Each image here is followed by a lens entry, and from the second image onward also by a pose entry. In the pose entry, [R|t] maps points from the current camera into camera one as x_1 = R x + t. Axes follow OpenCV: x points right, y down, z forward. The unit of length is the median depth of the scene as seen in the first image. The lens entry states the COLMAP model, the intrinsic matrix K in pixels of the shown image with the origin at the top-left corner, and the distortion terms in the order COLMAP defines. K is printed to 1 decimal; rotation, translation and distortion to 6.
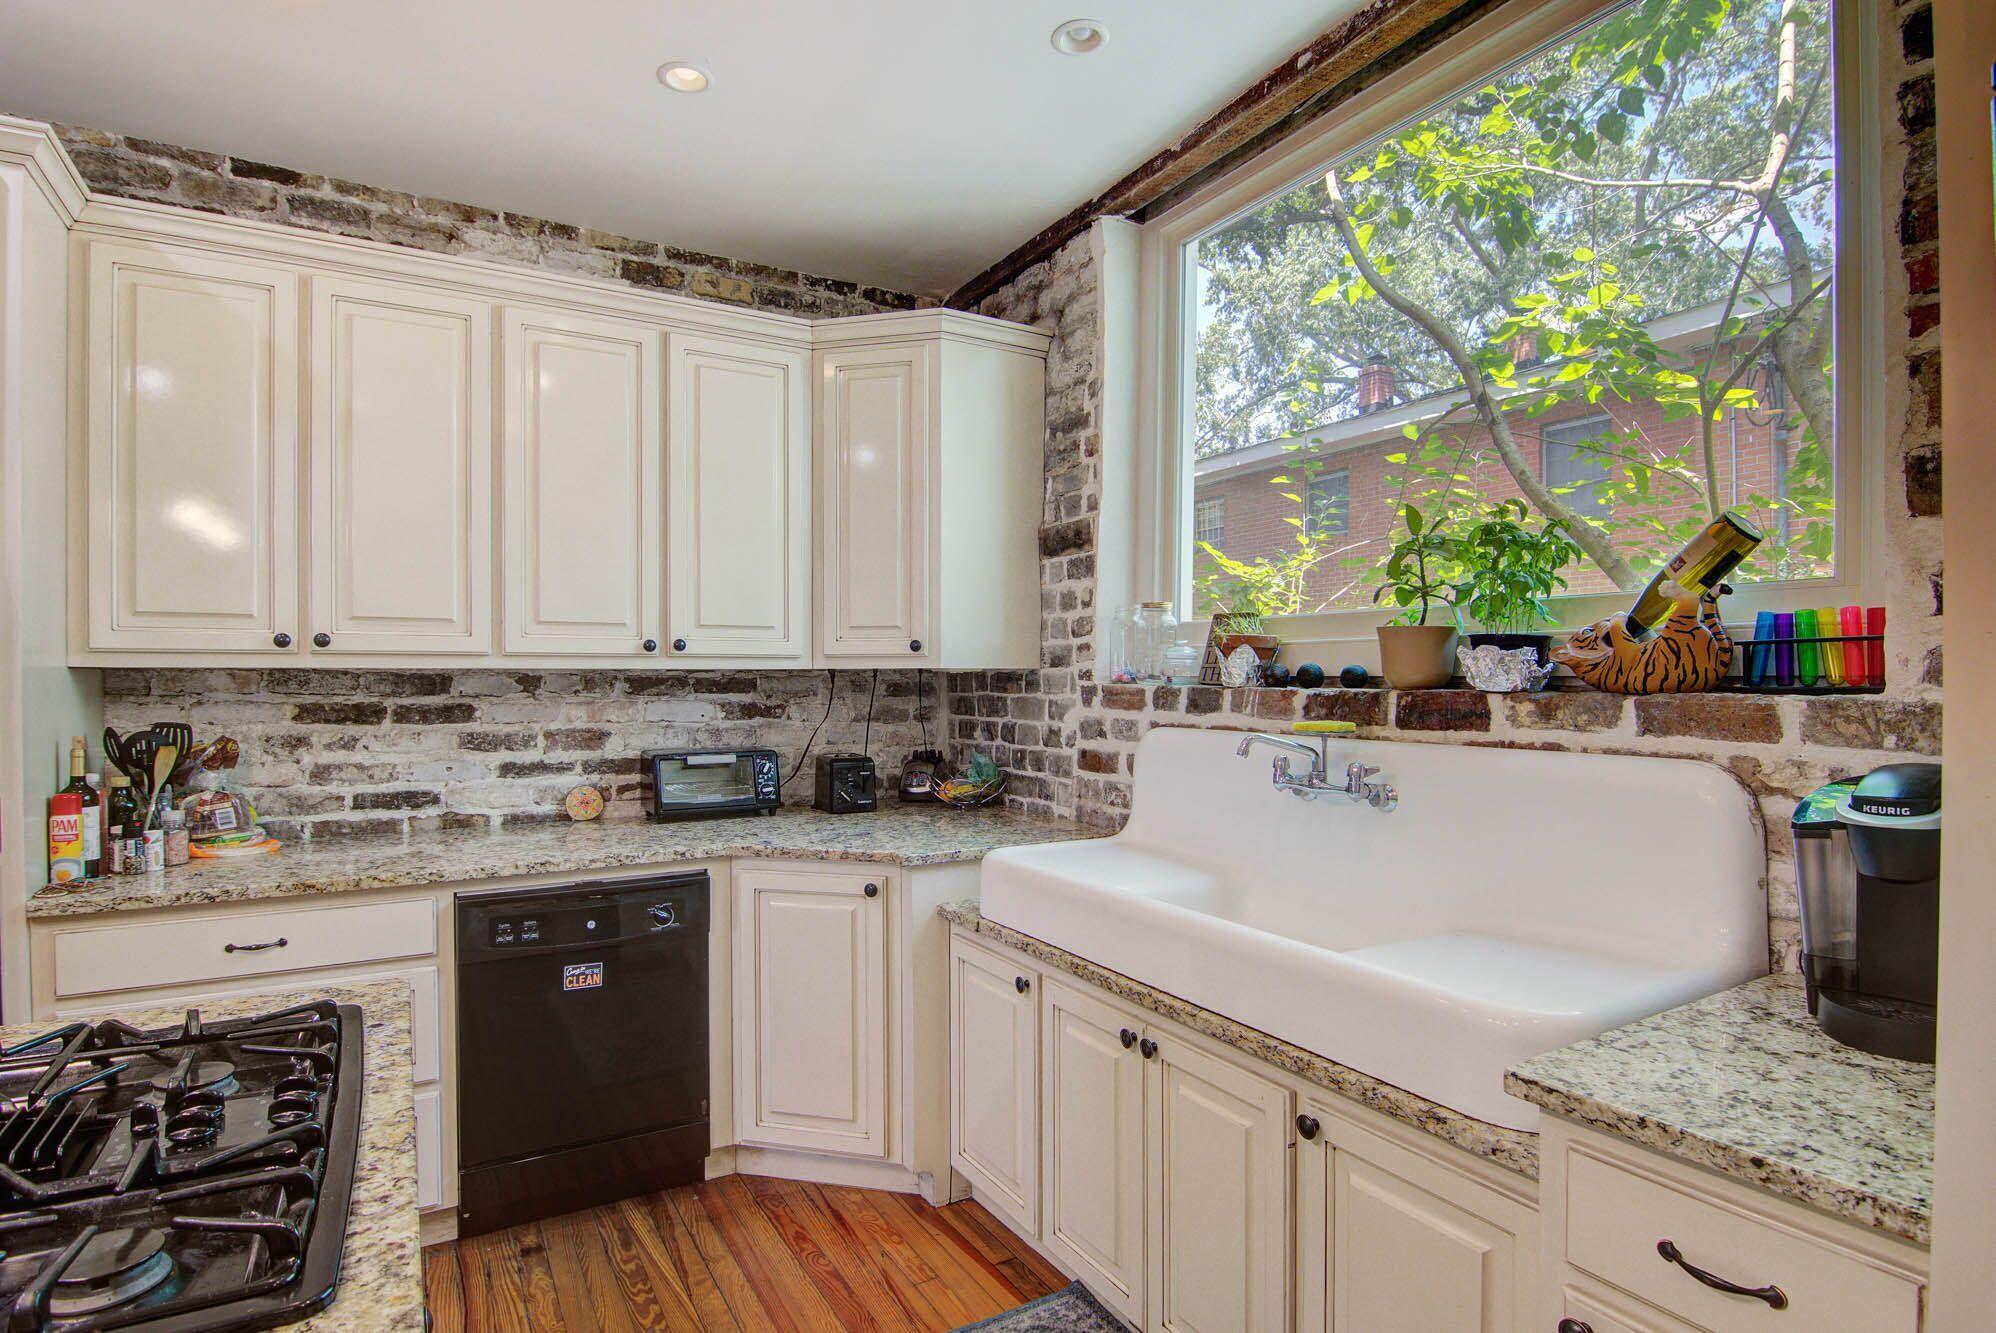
lens RADIAL K [[1016.8, 0, 973.7], [0, 1016.8, 684.7], [0, 0, 1]] dist [-0.006504, -0.009700]
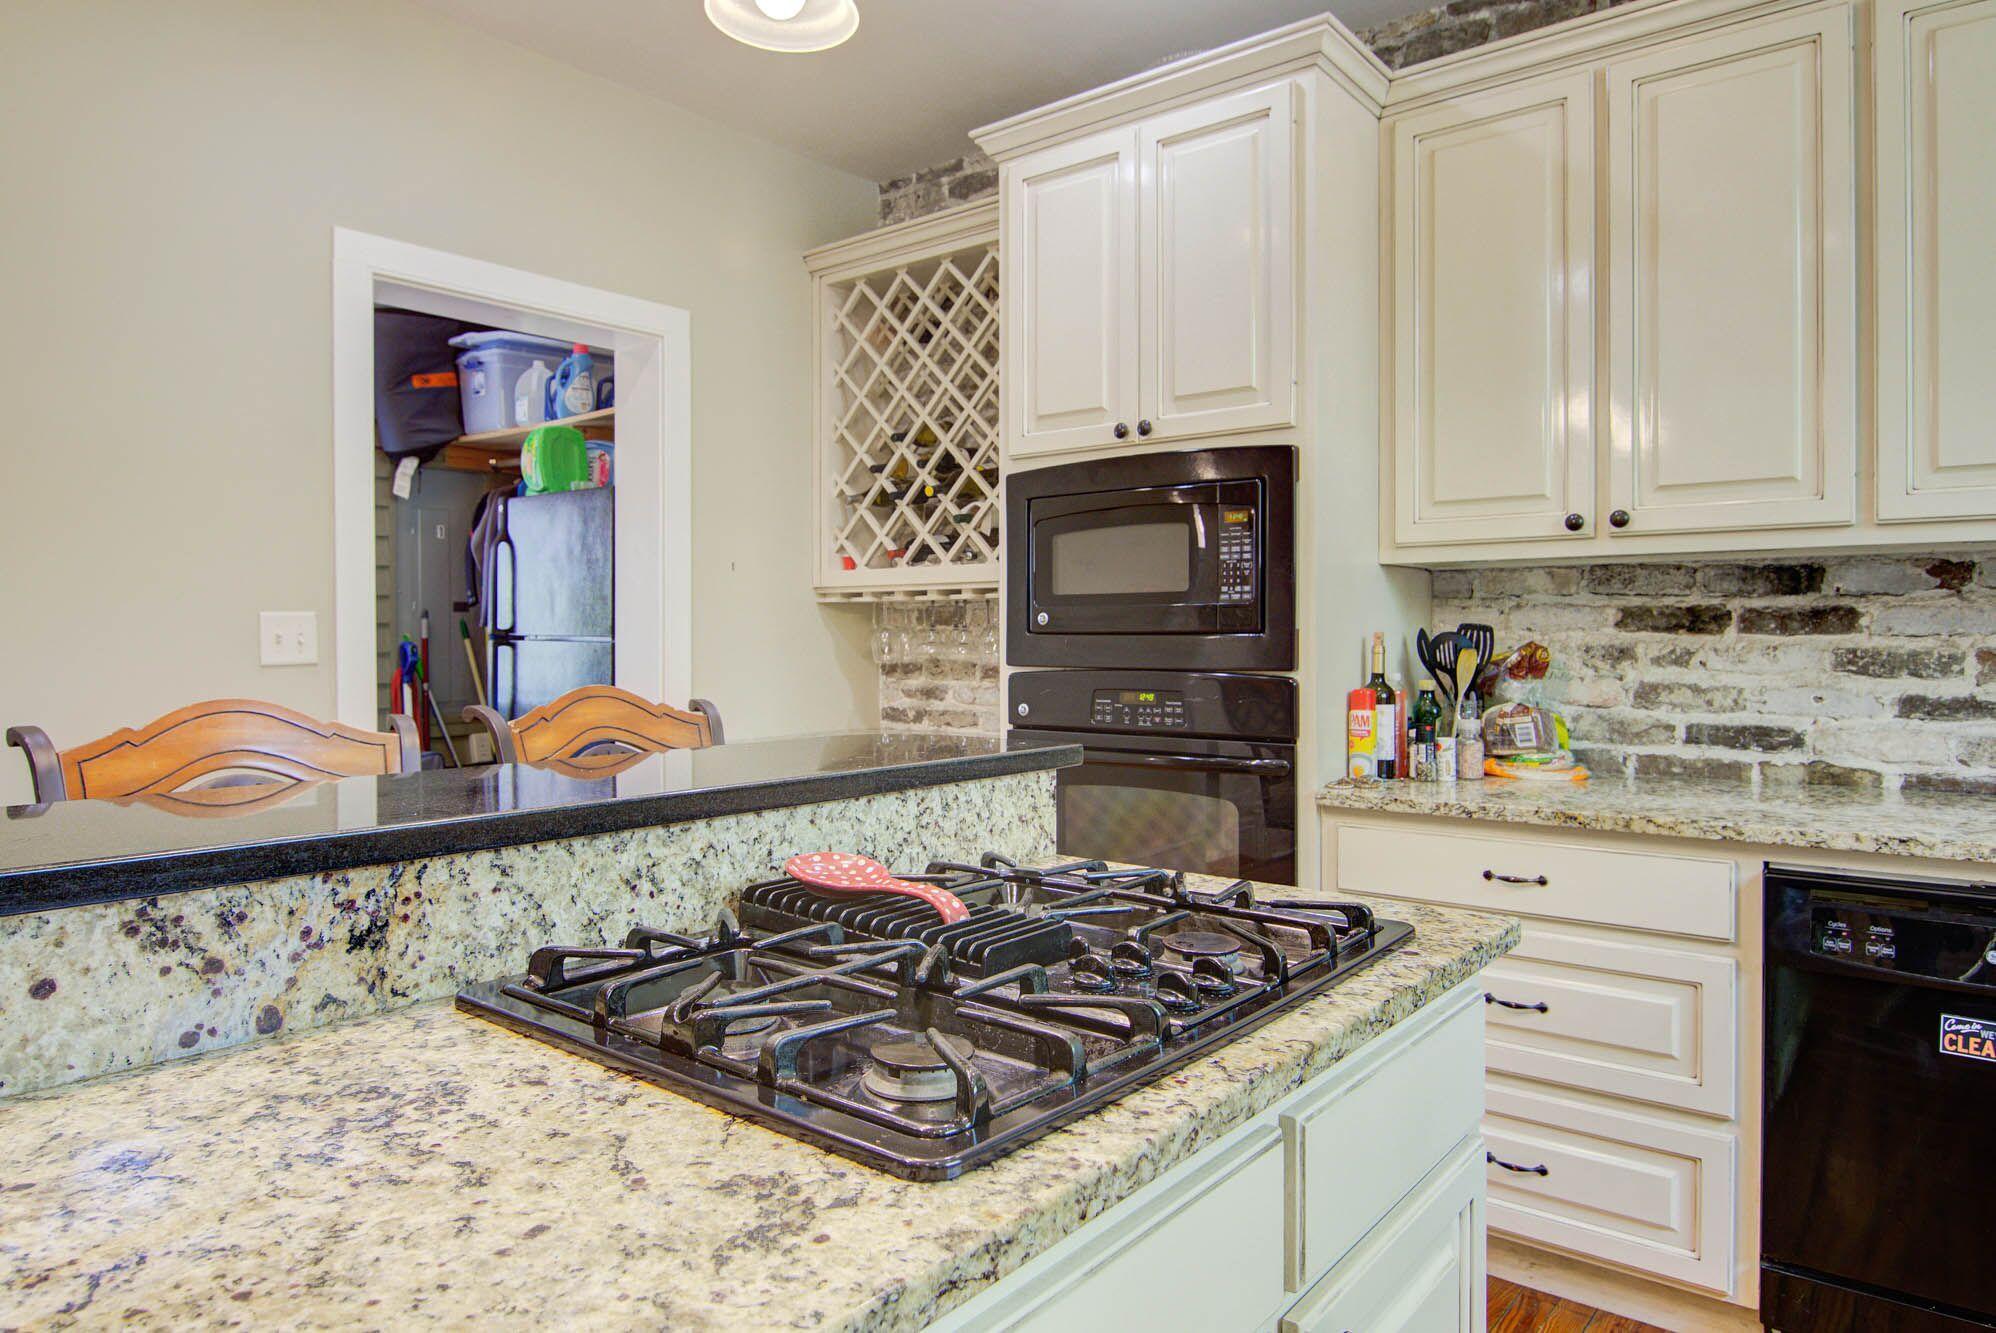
lens RADIAL K [[1227.2, 0, 991.5], [0, 1227.2, 649.4], [0, 0, 1]] dist [-0.010268, -0.007081]
pose [[0.356022, 0.009087, -0.934433, 0.071518], [-0.005646, 0.999955, 0.007573, 0.048700], [0.934461, 0.002579, 0.356057, 0.177899]]
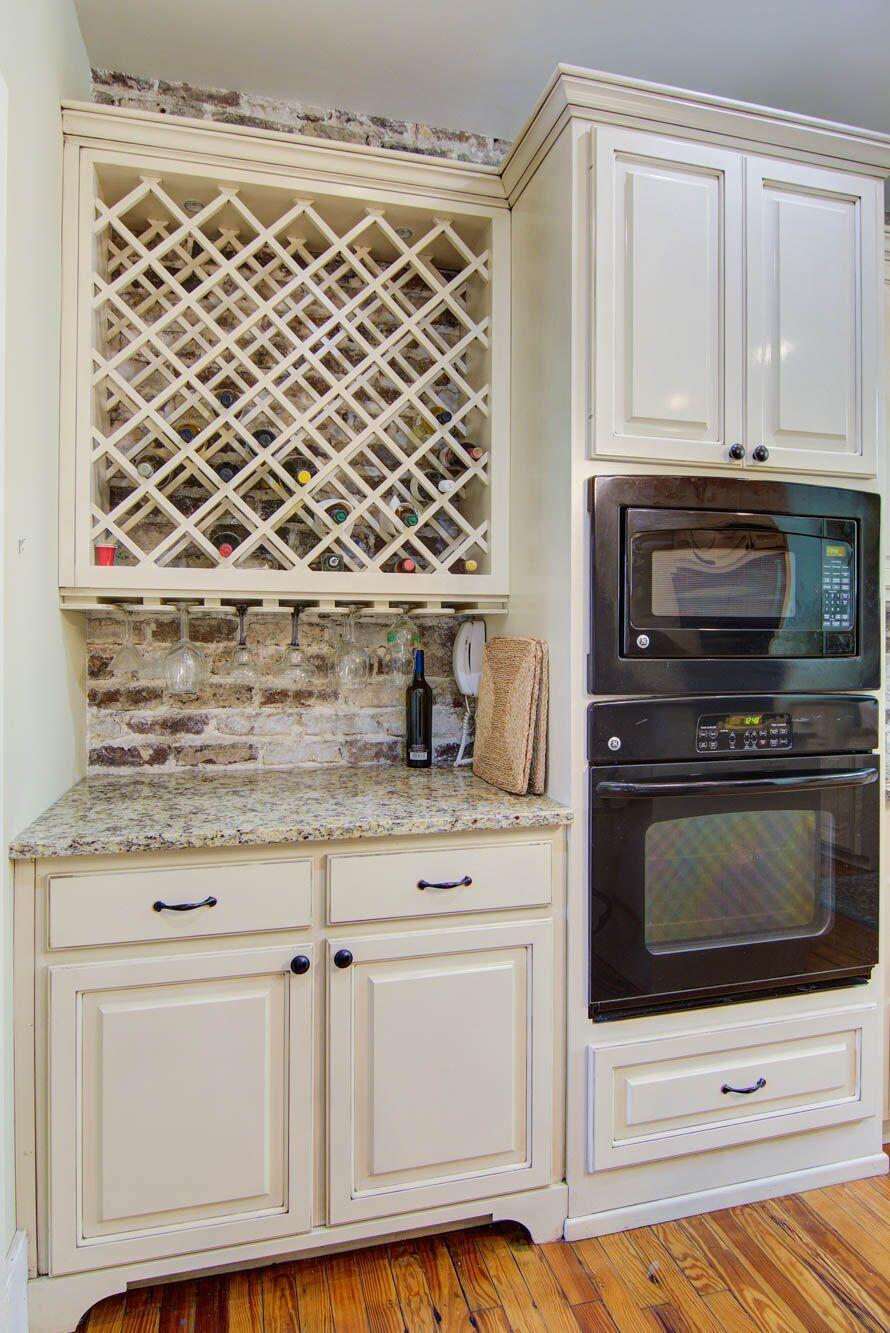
lens RADIAL K [[780.2, 0, 435.1], [0, 780.2, 638.8], [0, 0, 1]] dist [-0.002312, -0.008774]
pose [[0.964538, 0.001432, -0.263940, -0.883318], [-0.003888, 0.999954, -0.008785, 0.034156], [0.263915, 0.009500, 0.964499, -0.032685]]
